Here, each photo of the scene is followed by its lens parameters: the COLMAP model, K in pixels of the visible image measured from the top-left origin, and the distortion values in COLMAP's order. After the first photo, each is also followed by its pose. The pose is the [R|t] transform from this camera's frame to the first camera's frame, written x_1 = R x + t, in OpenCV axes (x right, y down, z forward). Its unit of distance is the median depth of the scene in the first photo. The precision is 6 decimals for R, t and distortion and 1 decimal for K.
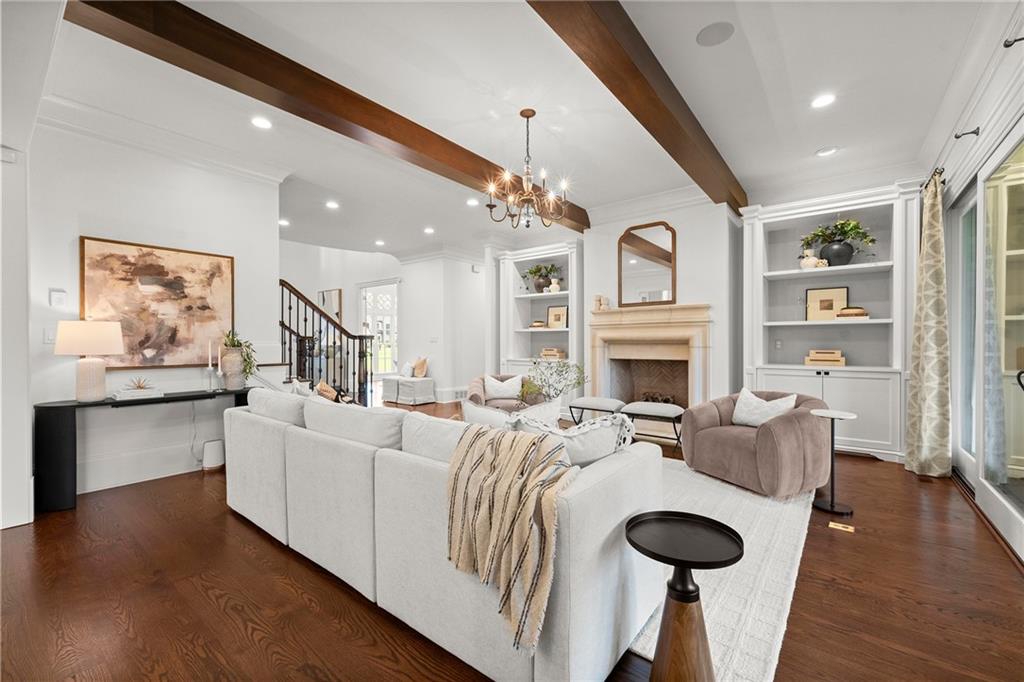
lens RADIAL K [[408.4, 0, 512.0], [0, 408.4, 341.0], [0, 0, 1]] dist [-0.056959, 0.000122]
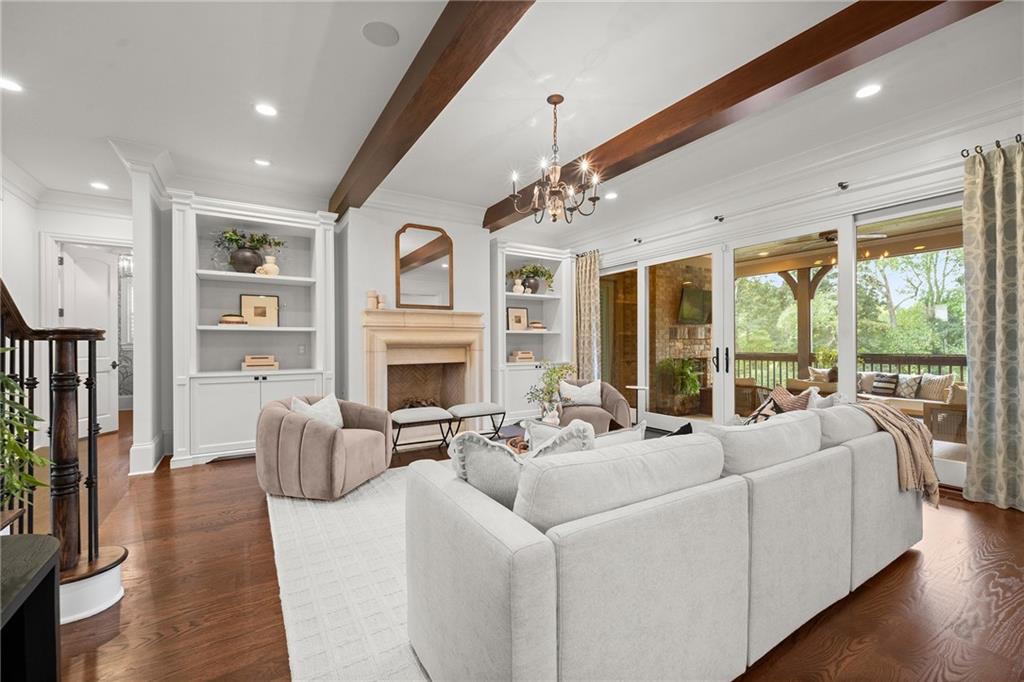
lens RADIAL K [[419.7, 0, 511.8], [0, 419.7, 345.6], [0, 0, 1]] dist [0.000588, -0.000331]
pose [[0.303091, -0.000623, 0.952961, -0.544221], [0.003746, 0.999993, -0.000538, 0.002890], [-0.952954, 0.003733, 0.303091, 0.469478]]
